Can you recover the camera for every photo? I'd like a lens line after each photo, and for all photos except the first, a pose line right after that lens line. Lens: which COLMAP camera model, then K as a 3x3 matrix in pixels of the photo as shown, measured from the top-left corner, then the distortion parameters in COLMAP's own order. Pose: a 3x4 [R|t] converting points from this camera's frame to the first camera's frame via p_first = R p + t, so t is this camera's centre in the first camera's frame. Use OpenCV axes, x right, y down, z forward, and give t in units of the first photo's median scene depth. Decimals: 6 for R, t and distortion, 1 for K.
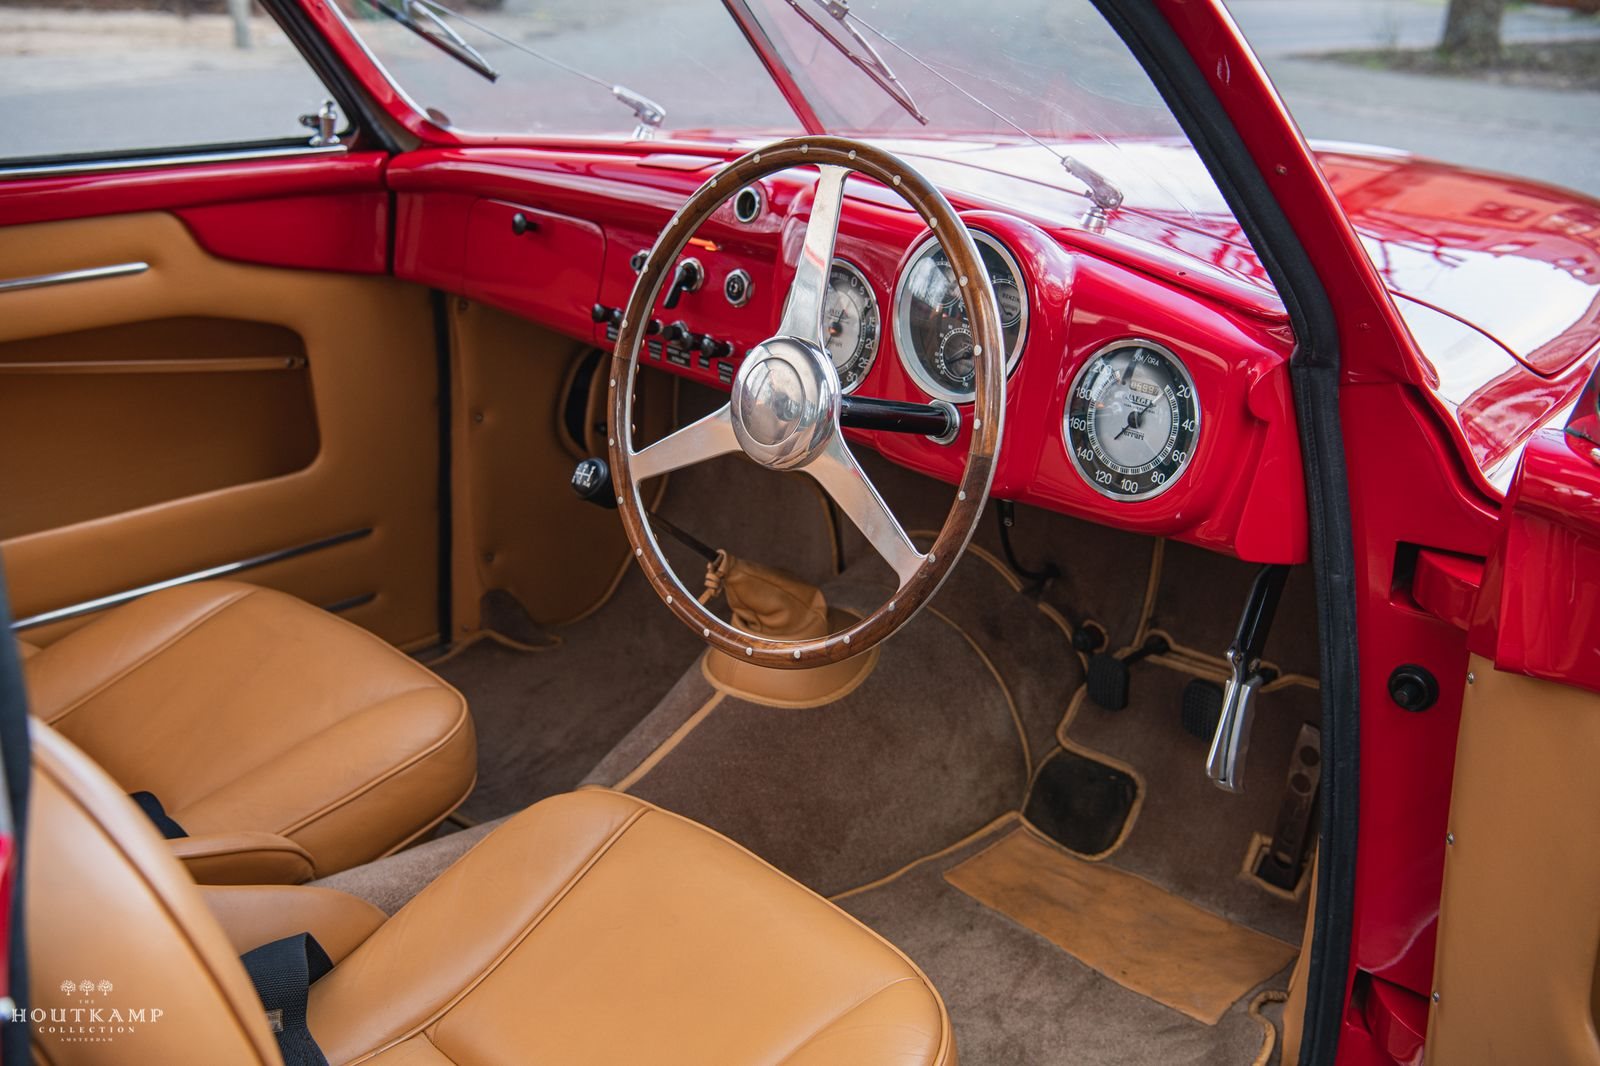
lens RADIAL K [[1765.2, 0, 800.0], [0, 1765.2, 533.0], [0, 0, 1]] dist [0.065883, 0.013020]
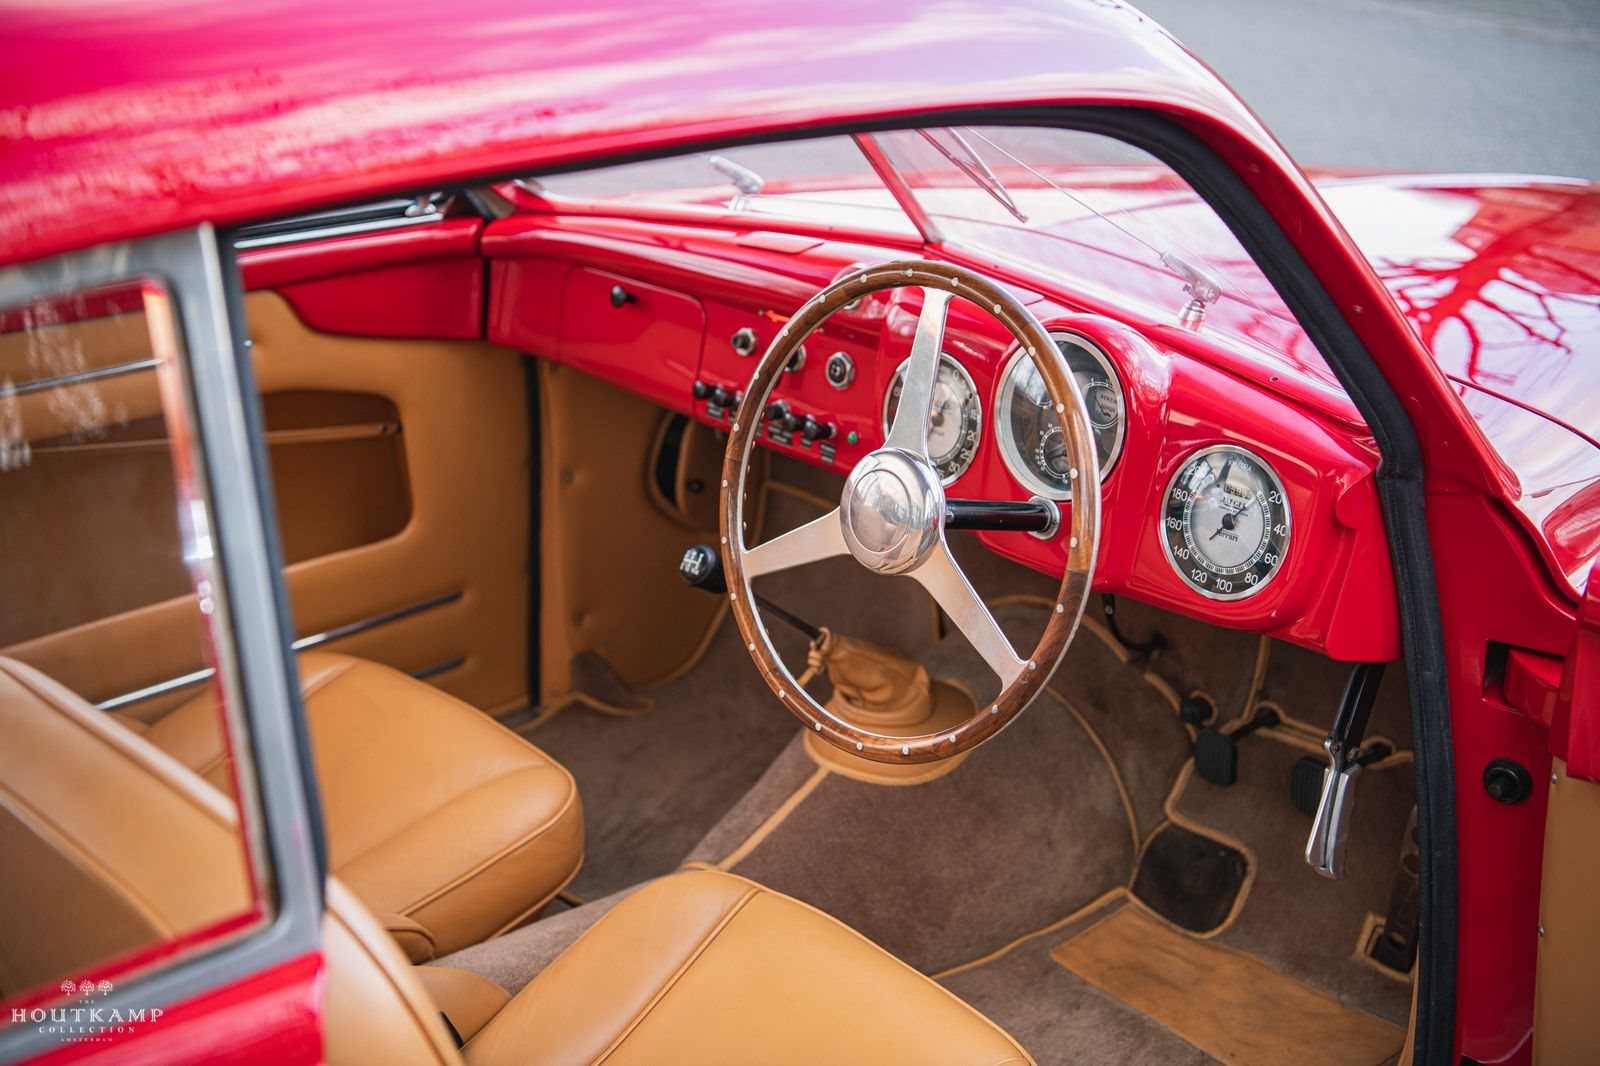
lens RADIAL K [[2091.9, 0, 800.0], [0, 2091.9, 533.0], [0, 0, 1]] dist [0.142133, 0.111247]
pose [[0.999182, -0.005746, -0.040030, -0.010595], [0.006003, 0.999962, 0.006302, -0.053808], [0.039993, -0.006538, 0.999179, -0.198014]]
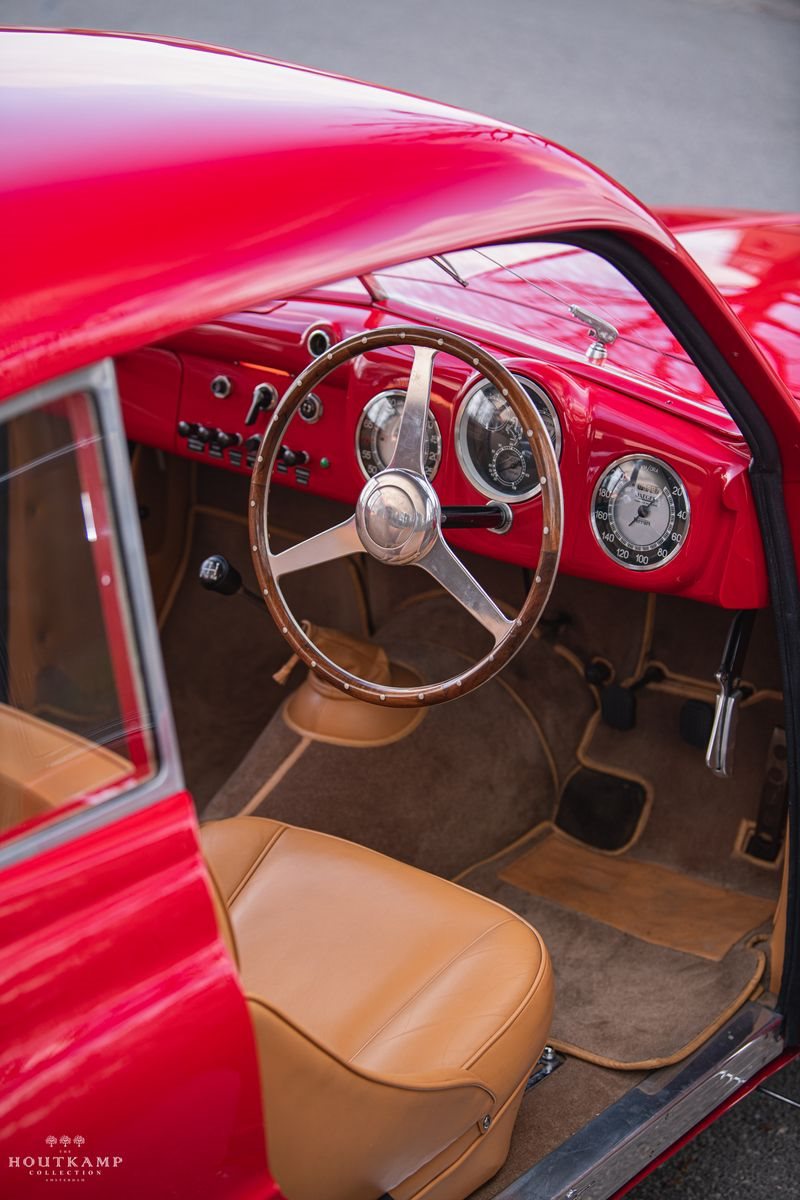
lens RADIAL K [[2504.1, 0, 400.0], [0, 2504.1, 600.0], [0, 0, 1]] dist [0.004721, -0.323952]
pose [[0.989957, -0.065053, 0.125511, -0.201543], [0.062487, 0.997750, 0.024277, -0.043807], [-0.126808, -0.016191, 0.991795, -0.743469]]
